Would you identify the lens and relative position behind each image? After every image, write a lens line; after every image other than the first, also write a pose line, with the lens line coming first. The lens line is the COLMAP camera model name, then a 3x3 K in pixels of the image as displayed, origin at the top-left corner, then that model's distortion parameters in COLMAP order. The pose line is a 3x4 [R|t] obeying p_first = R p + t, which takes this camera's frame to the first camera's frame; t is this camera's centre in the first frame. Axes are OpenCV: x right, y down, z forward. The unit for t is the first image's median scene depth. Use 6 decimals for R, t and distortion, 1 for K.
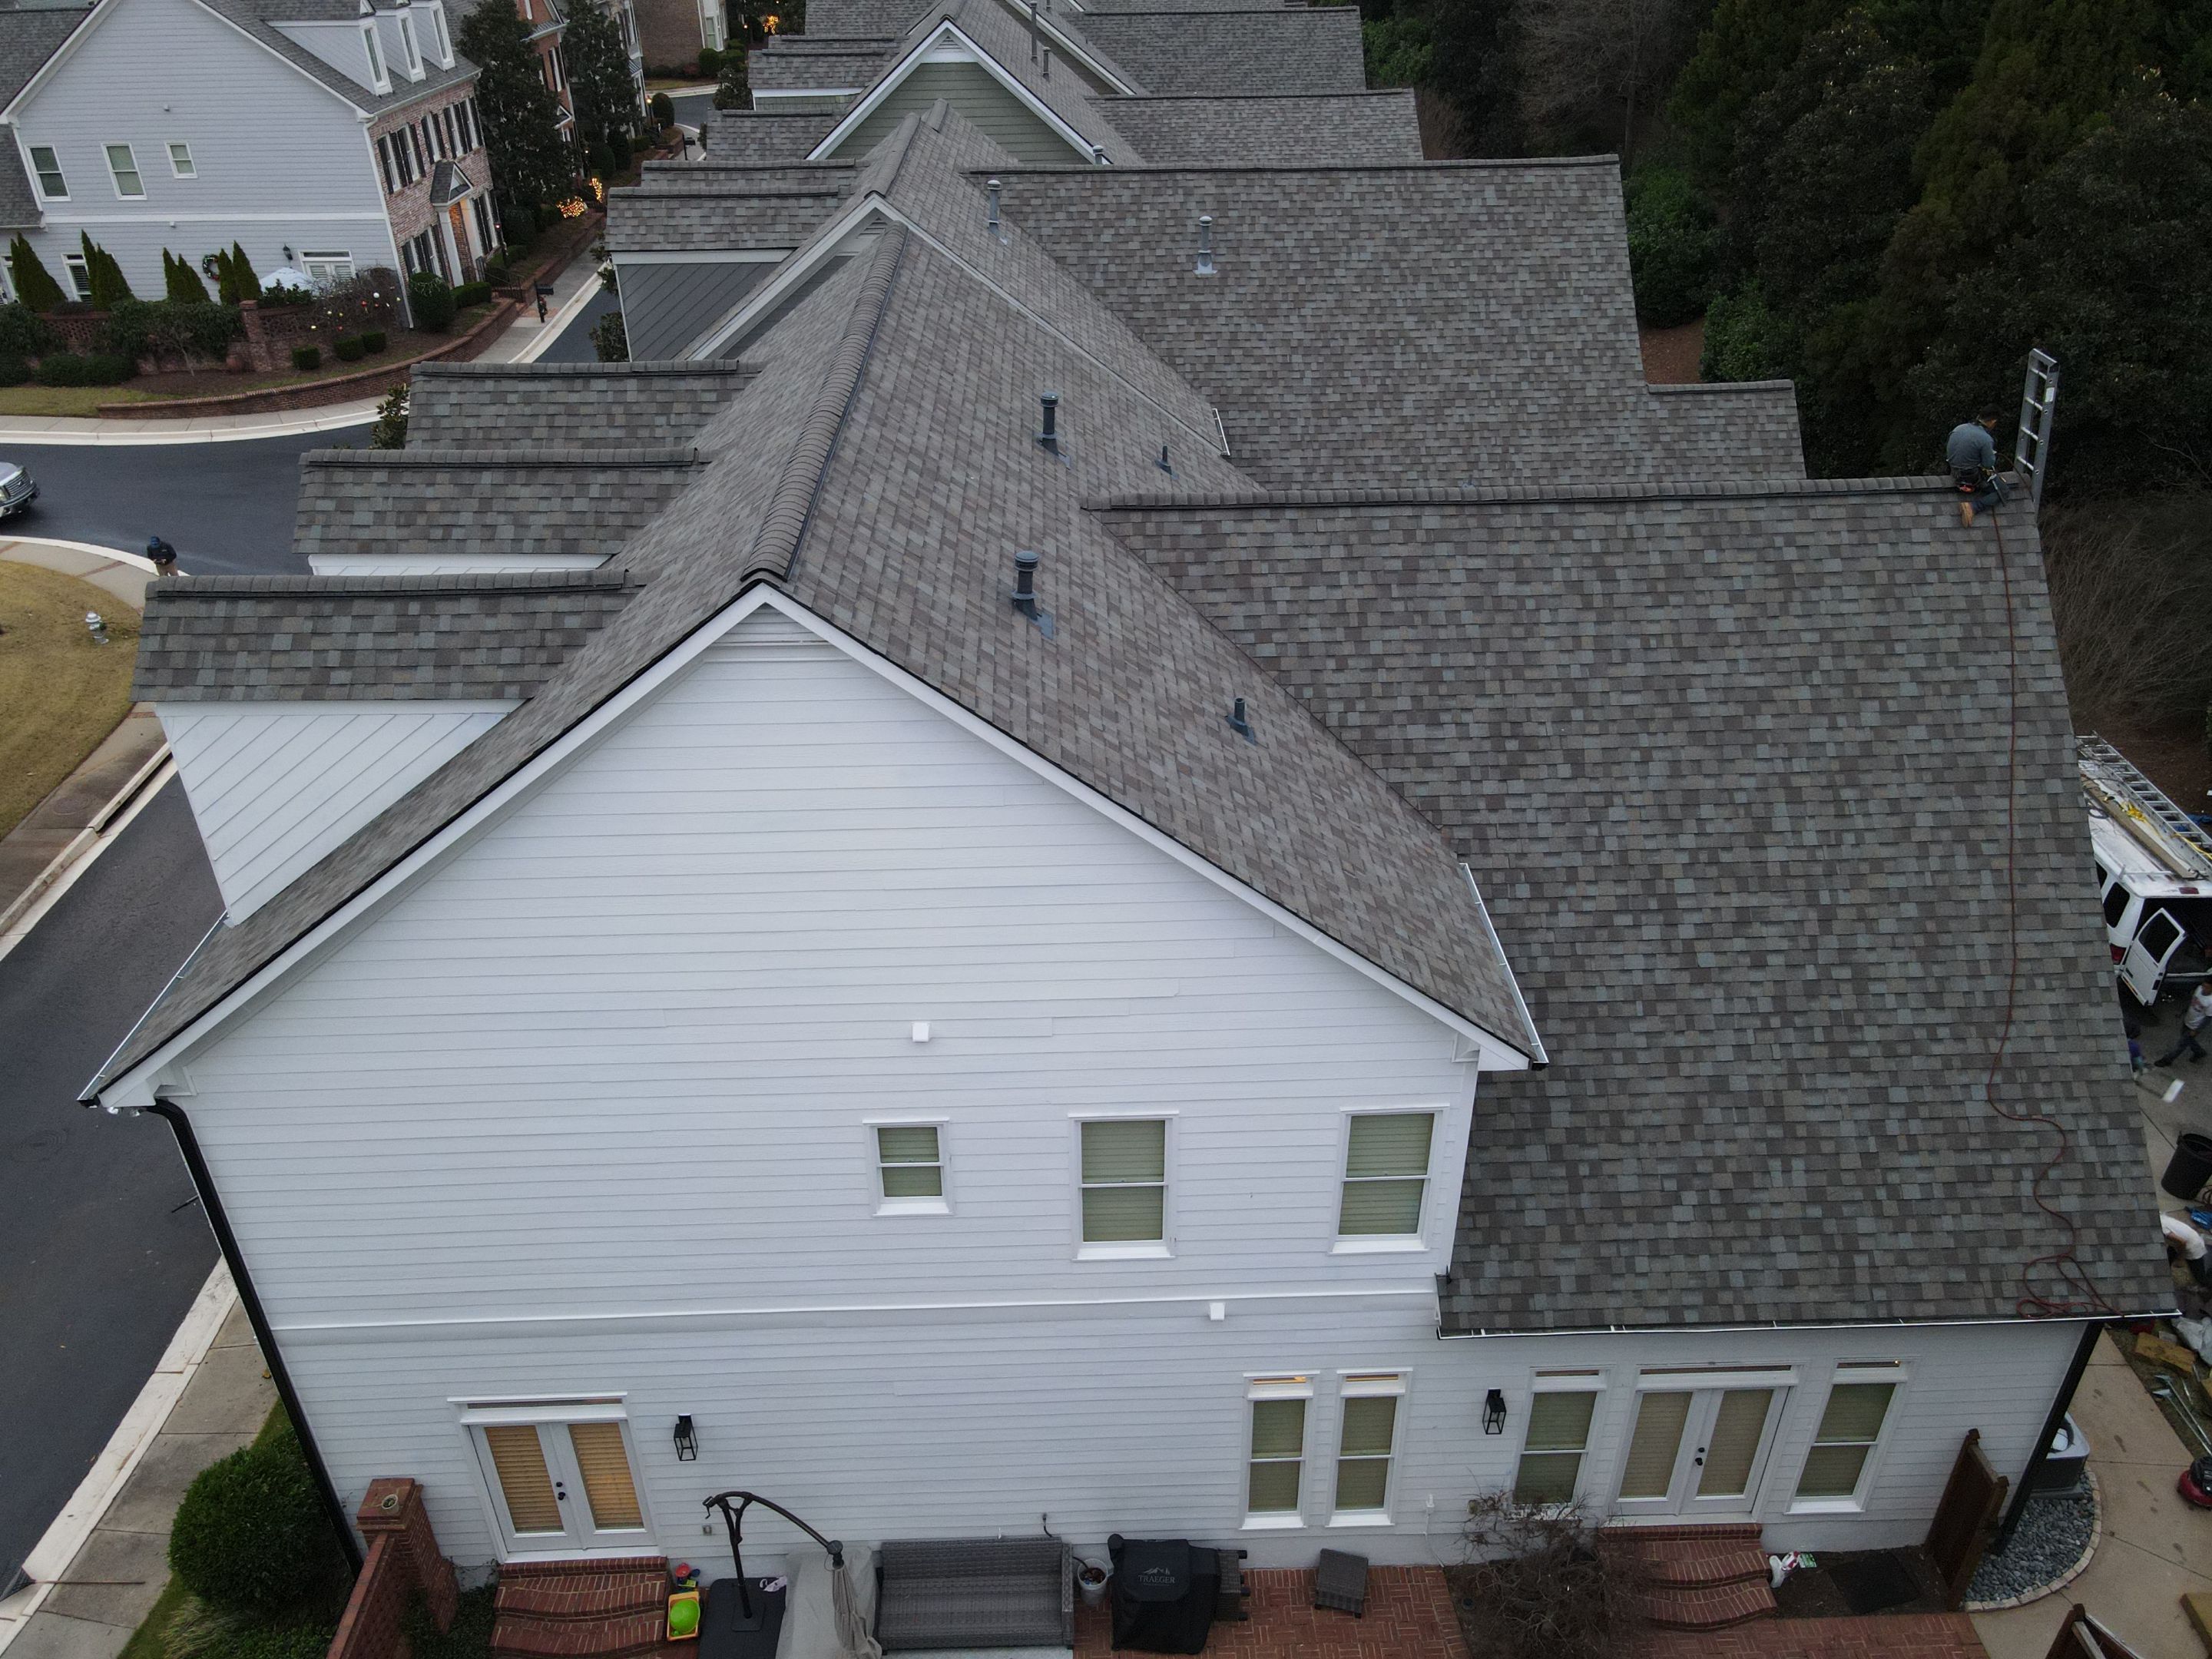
lens RADIAL K [[1615.1, 0, 1110.1], [0, 1615.1, 829.0], [0, 0, 1]] dist [0.030489, -0.021391]
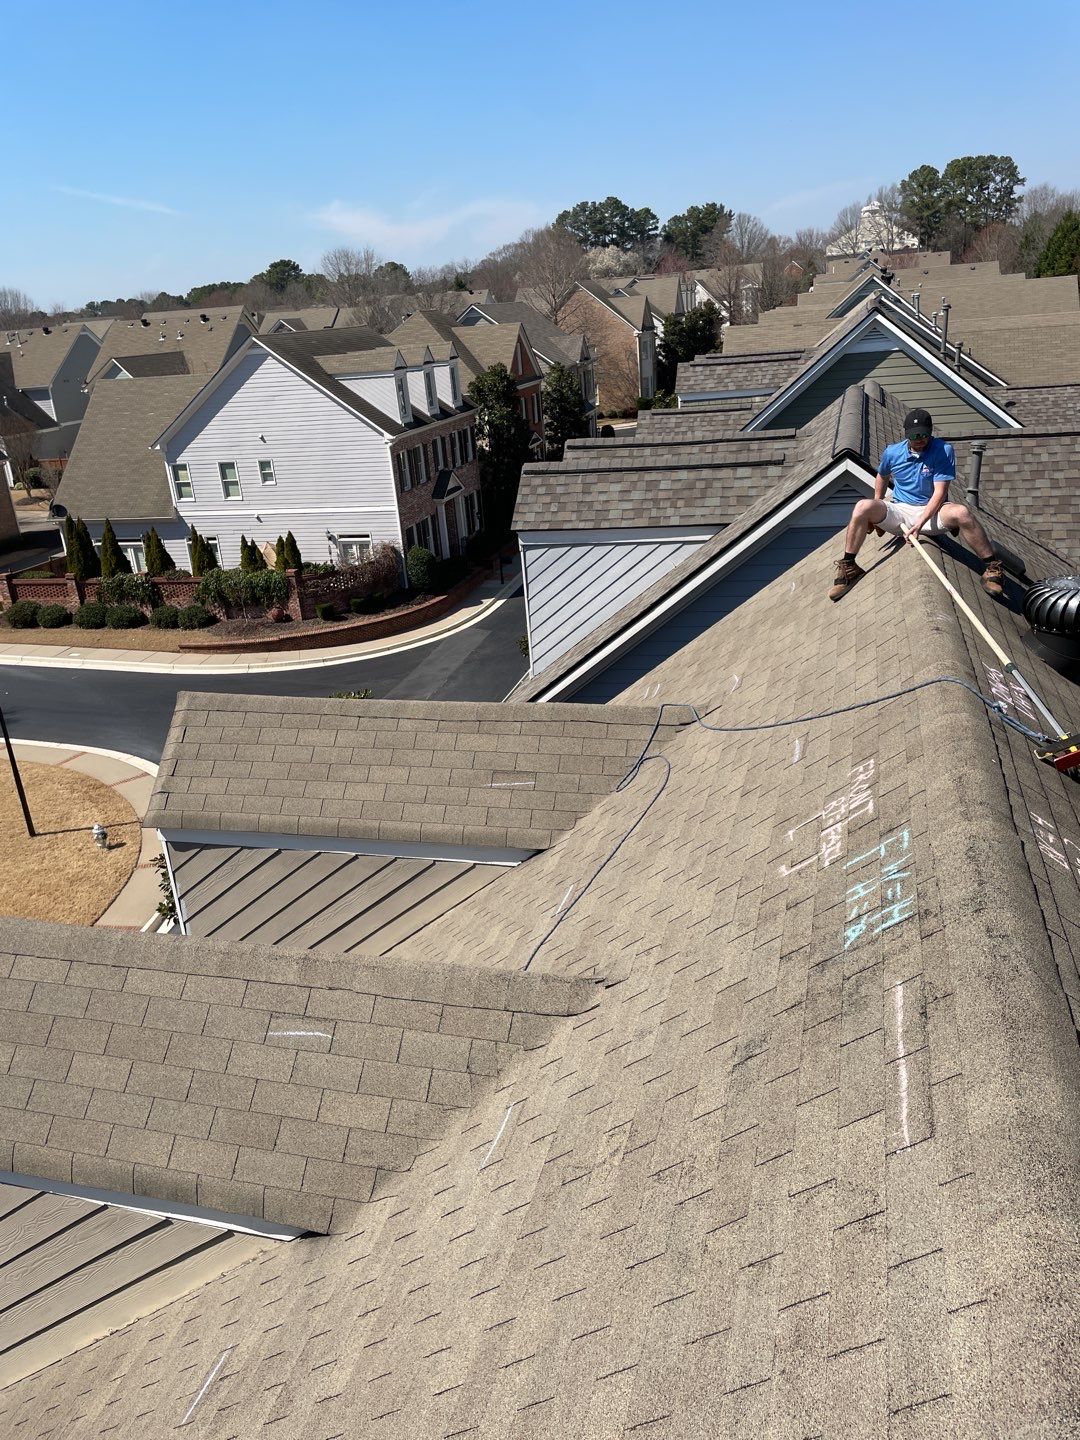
lens RADIAL K [[1057.7, 0, 539.3], [0, 1057.7, 722.7], [0, 0, 1]] dist [0.014517, -0.000136]
pose [[0.950711, 0.046190, -0.306620, -0.102881], [-0.095088, 0.984629, -0.146507, -0.152255], [0.295139, 0.168442, 0.940489, 0.430153]]
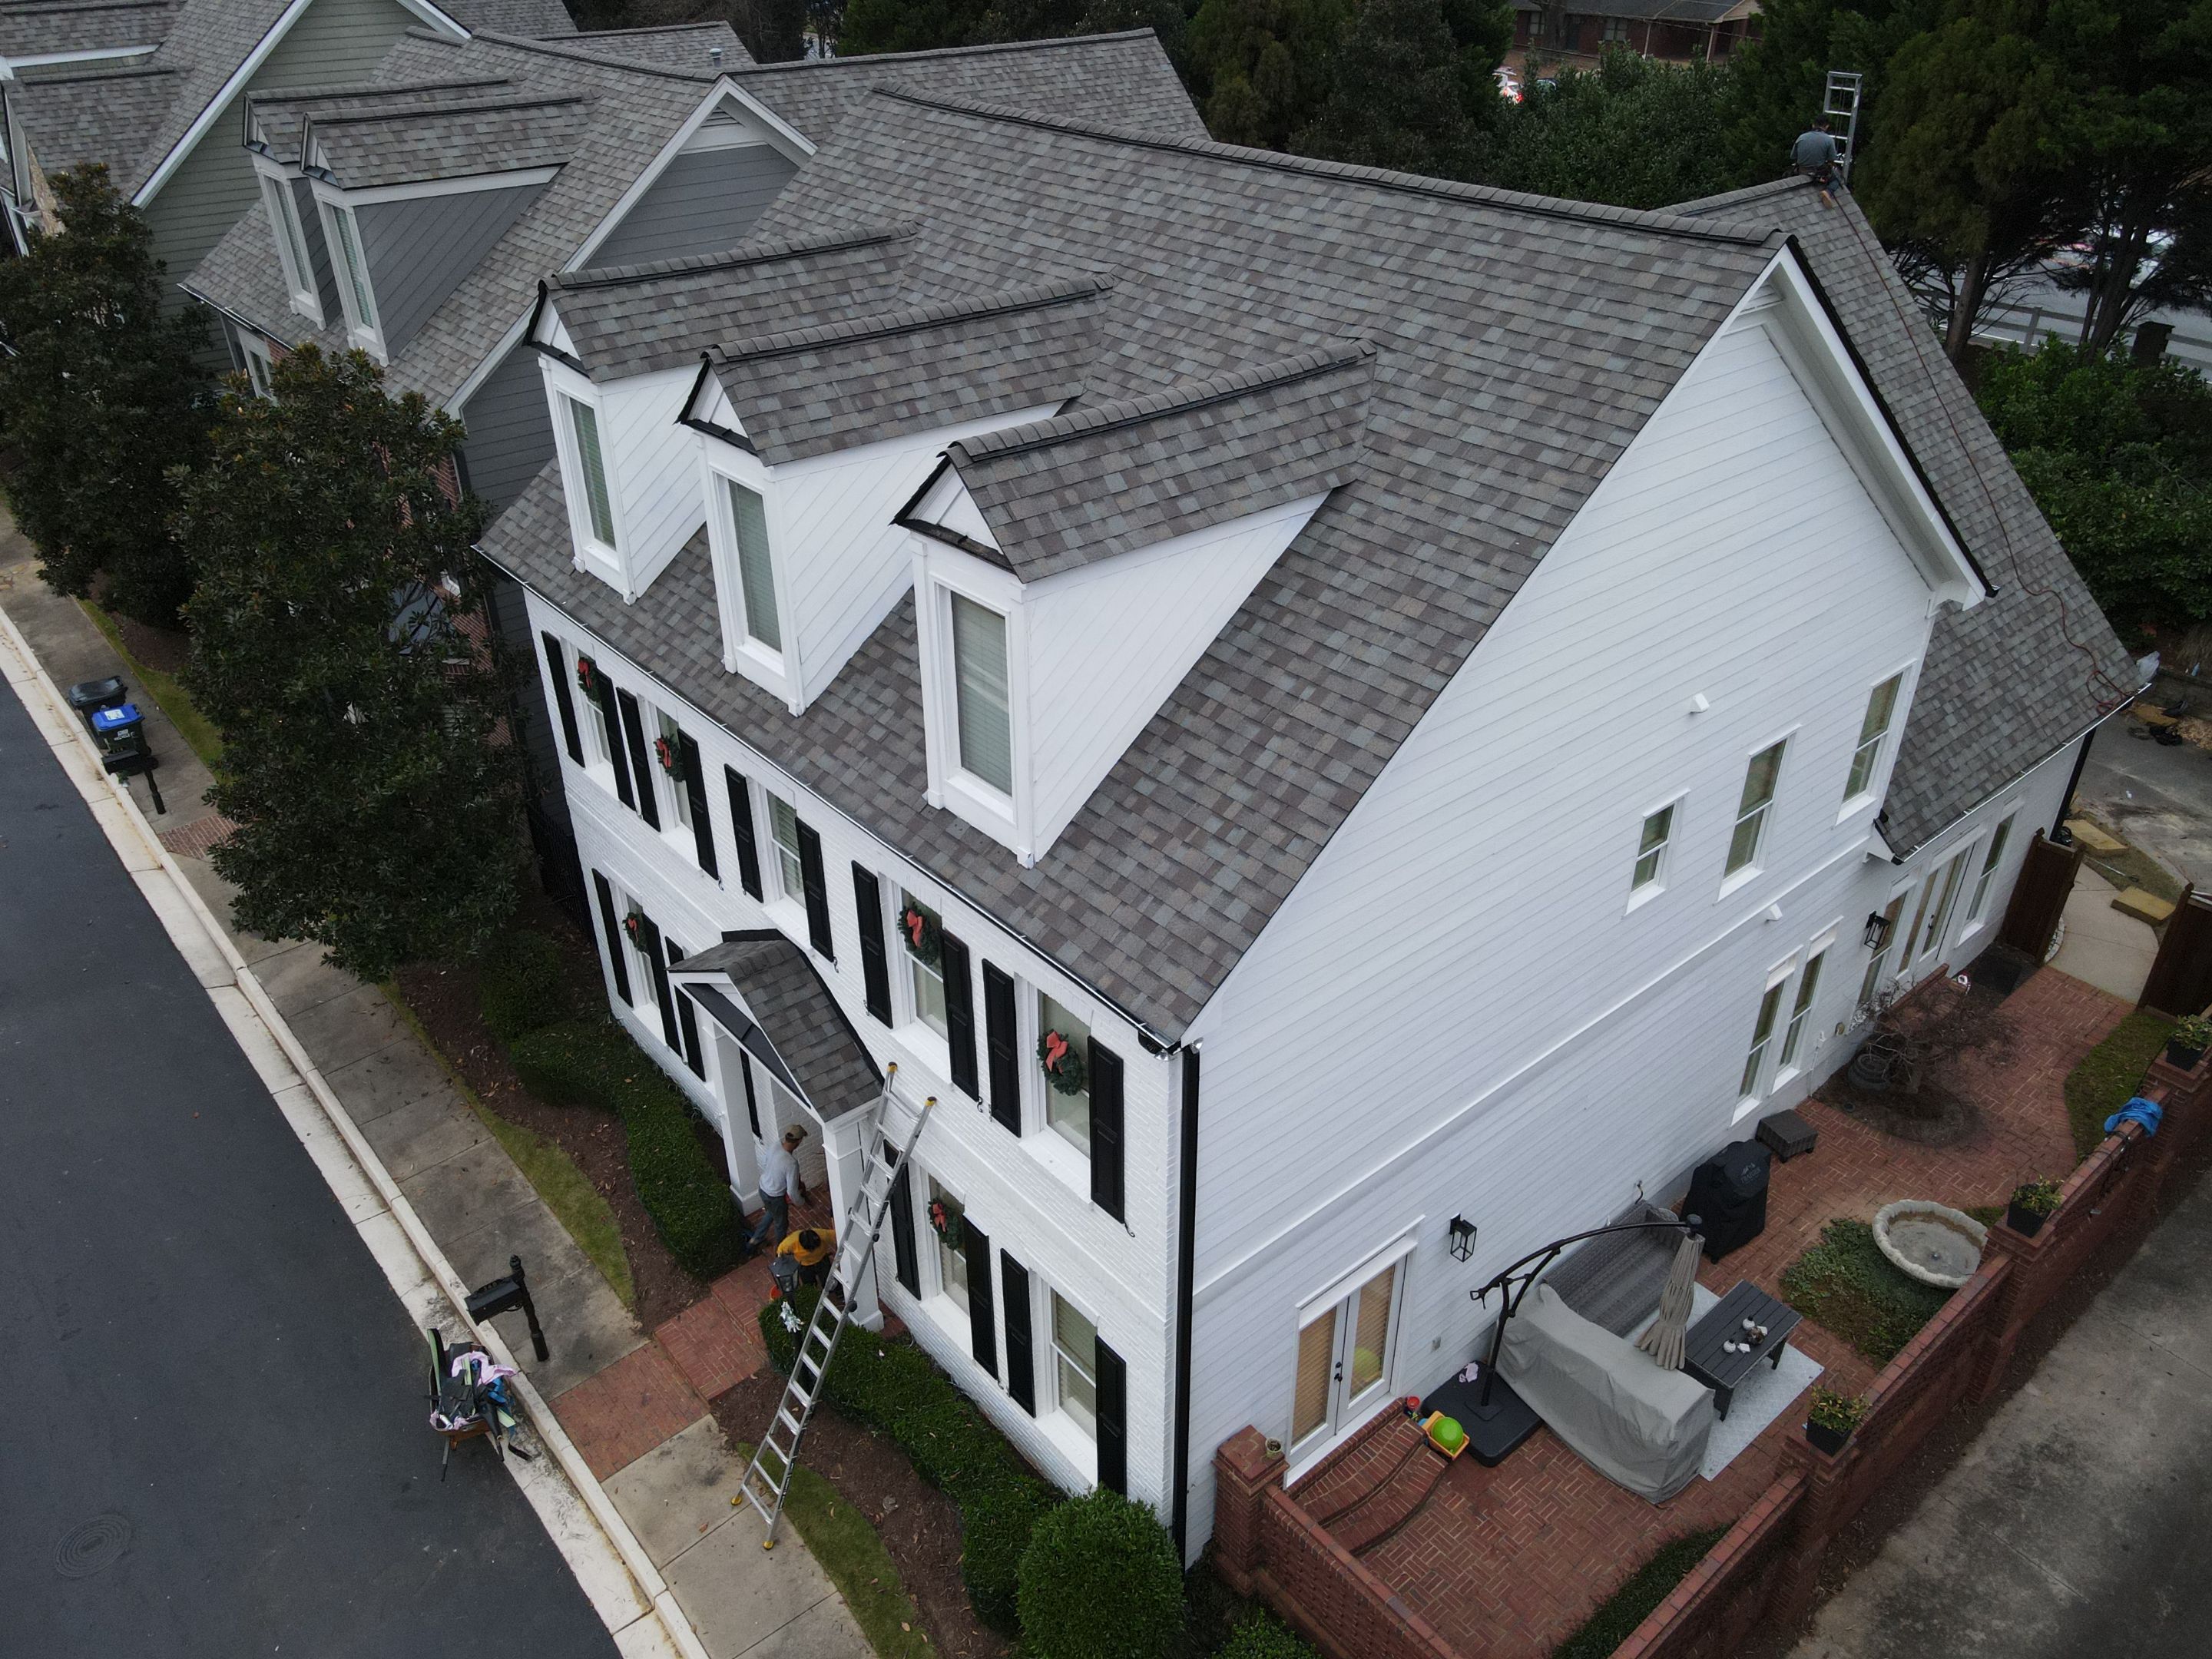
lens RADIAL K [[1615.1, 0, 1098.2], [0, 1615.1, 833.7], [0, 0, 1]] dist [0.030489, -0.021391]
pose [[0.783506, -0.319385, 0.533021, -0.489848], [0.322073, 0.942311, 0.091204, -0.010061], [-0.531401, 0.100212, 0.841172, 0.144720]]
